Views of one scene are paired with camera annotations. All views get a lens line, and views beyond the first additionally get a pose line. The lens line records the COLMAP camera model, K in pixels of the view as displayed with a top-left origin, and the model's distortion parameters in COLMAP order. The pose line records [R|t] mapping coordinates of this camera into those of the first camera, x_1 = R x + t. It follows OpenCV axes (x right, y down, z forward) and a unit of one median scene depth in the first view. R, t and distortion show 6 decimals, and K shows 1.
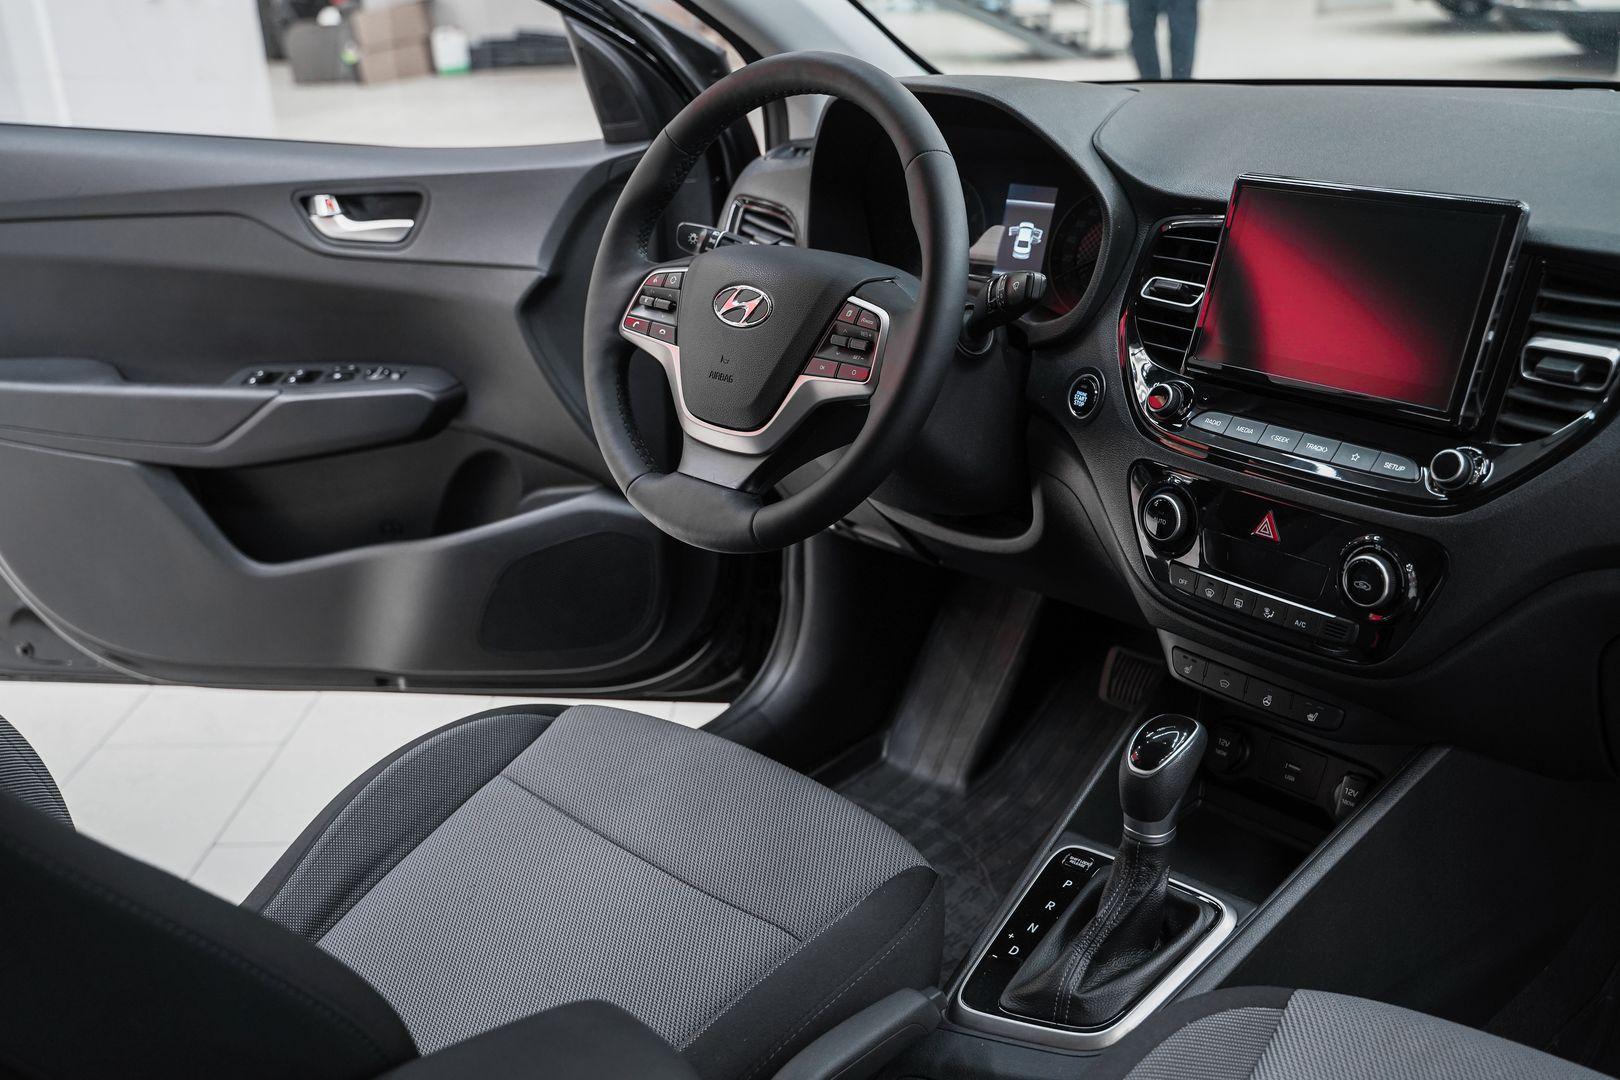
lens RADIAL K [[1694.6, 0, 810.0], [0, 1694.6, 540.0], [0, 0, 1]] dist [-0.025280, 0.027349]
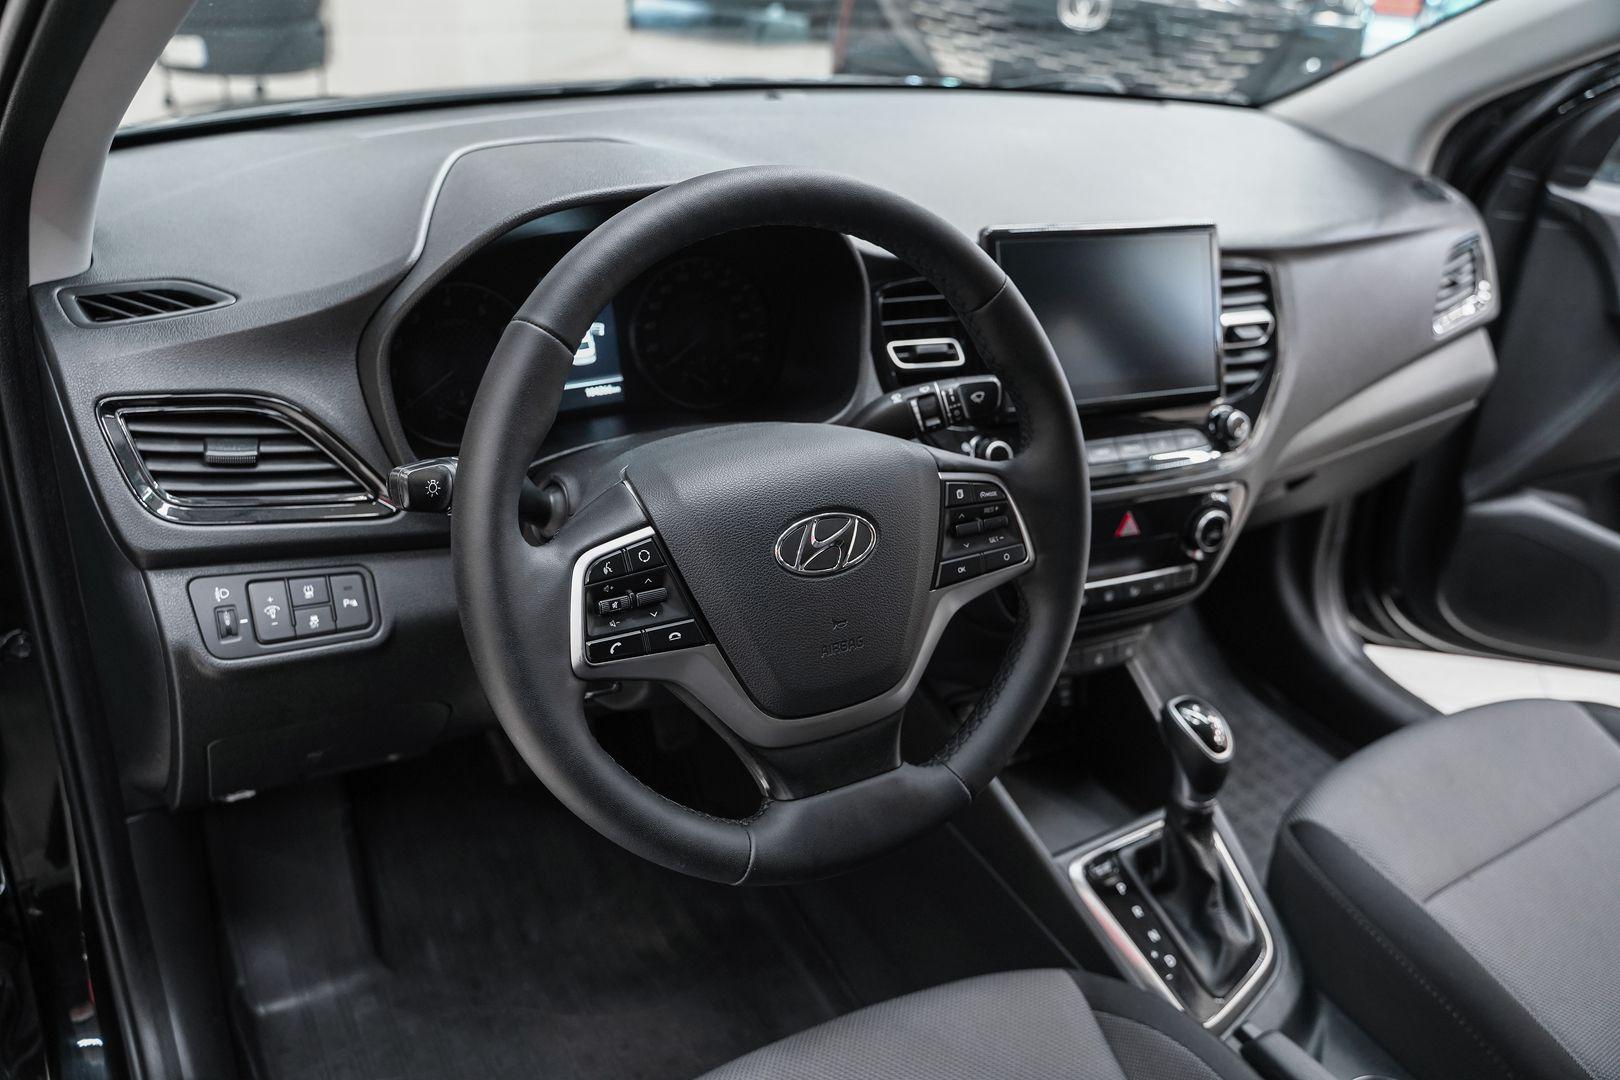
lens RADIAL K [[1303.3, 0, 810.0], [0, 1303.3, 540.0], [0, 0, 1]] dist [-0.130095, 0.108558]
pose [[0.229511, -0.403574, 0.885693, -0.505133], [0.252132, 0.903574, 0.346387, -0.319647], [-0.940082, 0.143812, 0.309134, 0.820410]]
